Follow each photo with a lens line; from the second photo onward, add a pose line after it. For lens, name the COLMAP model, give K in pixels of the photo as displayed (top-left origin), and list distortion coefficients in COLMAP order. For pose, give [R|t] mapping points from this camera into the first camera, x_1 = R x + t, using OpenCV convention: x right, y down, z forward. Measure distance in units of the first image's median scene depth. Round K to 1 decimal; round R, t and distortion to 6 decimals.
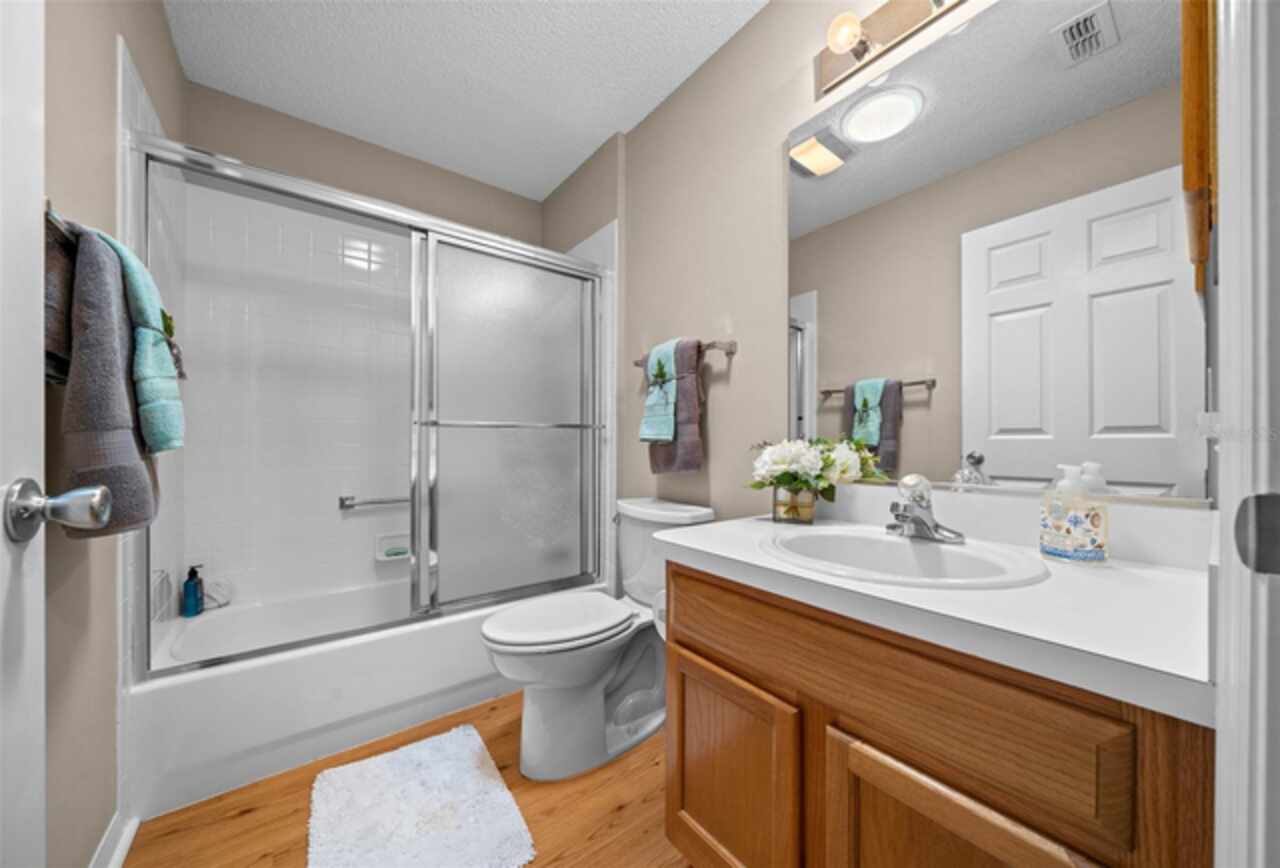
lens RADIAL K [[457.2, 0, 645.3], [0, 457.2, 444.2], [0, 0, 1]] dist [-0.001667, -0.000214]
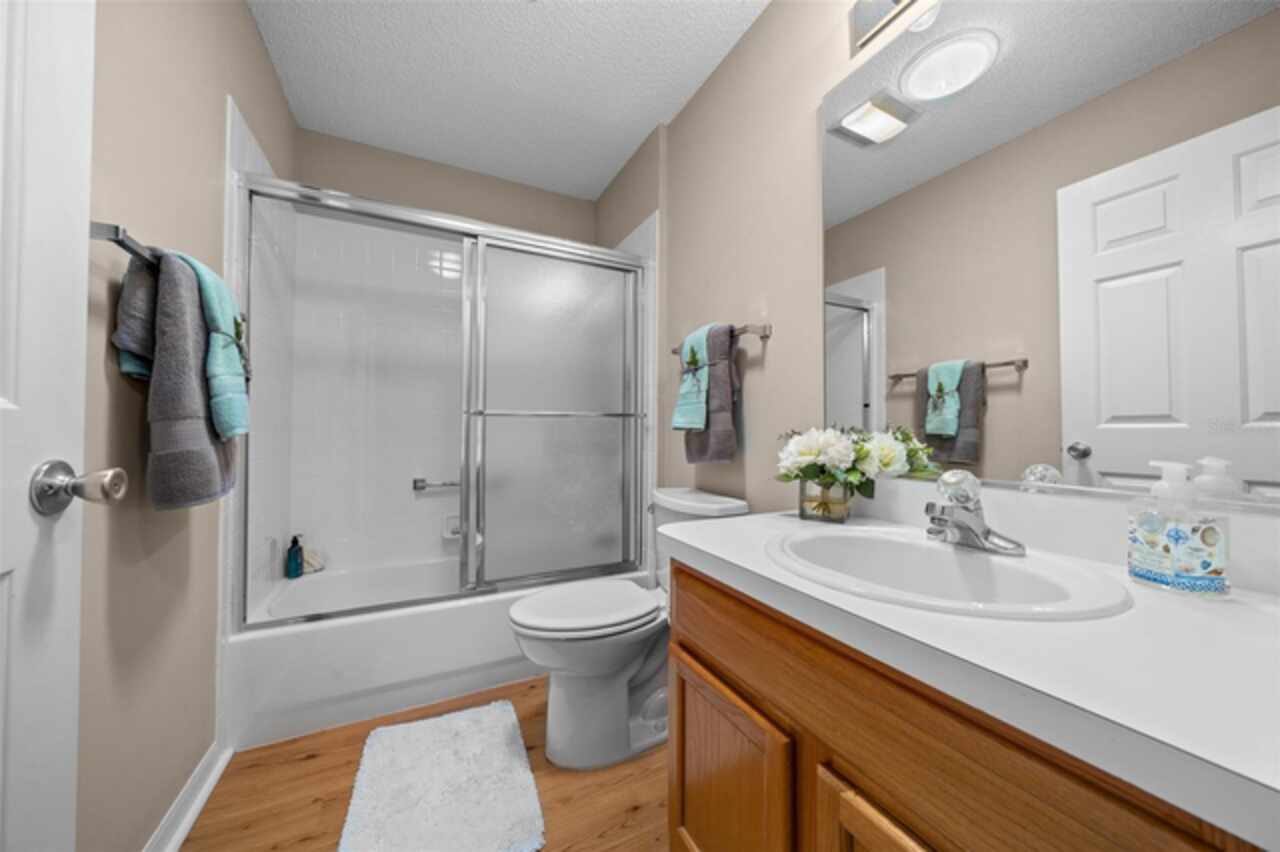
lens RADIAL K [[440.3, 0, 643.5], [0, 440.3, 424.9], [0, 0, 1]] dist [-0.003129, -0.000120]
pose [[0.981045, -0.000610, -0.193777, 0.122256], [-0.002905, 0.999836, -0.017854, -0.000326], [0.193756, 0.018078, 0.980883, 0.064451]]
